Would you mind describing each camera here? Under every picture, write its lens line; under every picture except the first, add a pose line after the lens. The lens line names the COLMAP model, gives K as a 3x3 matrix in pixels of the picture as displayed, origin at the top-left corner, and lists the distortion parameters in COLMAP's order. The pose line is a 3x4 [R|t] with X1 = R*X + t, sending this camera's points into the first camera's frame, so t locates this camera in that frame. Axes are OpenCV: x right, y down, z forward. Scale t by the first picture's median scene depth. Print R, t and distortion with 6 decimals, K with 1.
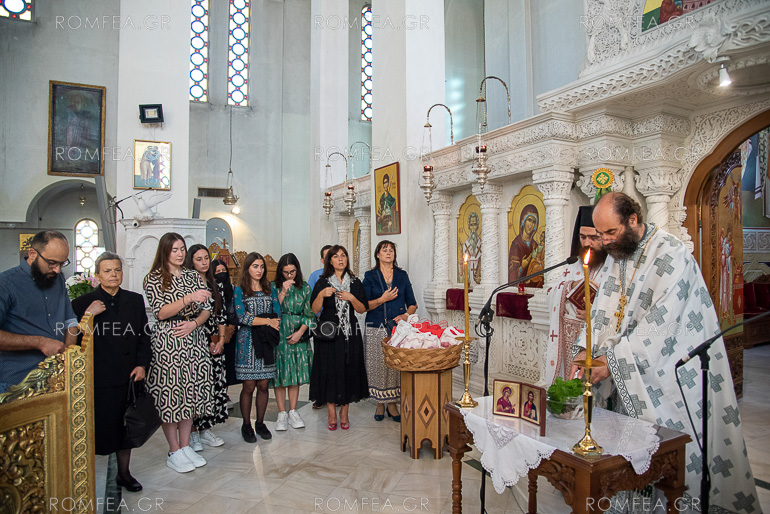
lens RADIAL K [[526.2, 0, 388.0], [0, 526.2, 256.4], [0, 0, 1]] dist [-0.114370, 0.069898]
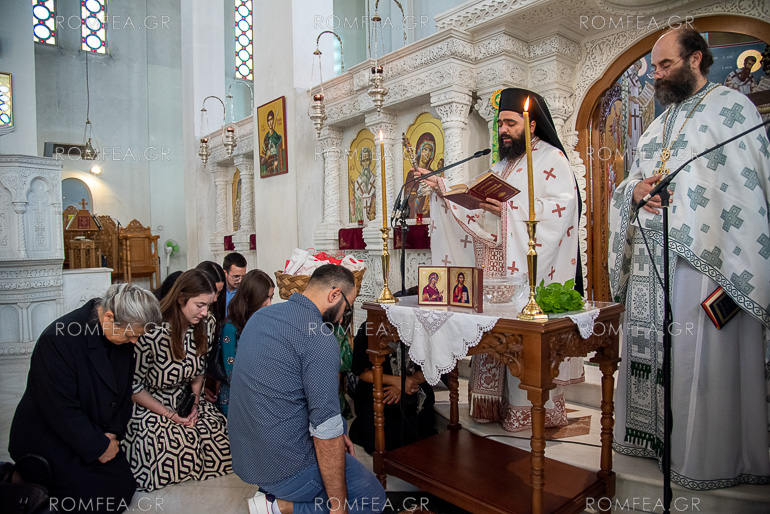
lens RADIAL K [[526.2, 0, 388.0], [0, 526.2, 256.4], [0, 0, 1]] dist [-0.114370, 0.069898]
pose [[0.971905, -0.026416, 0.233888, -0.028333], [0.017943, 0.999106, 0.038280, 0.085037], [-0.234690, -0.033007, 0.971510, 0.058259]]
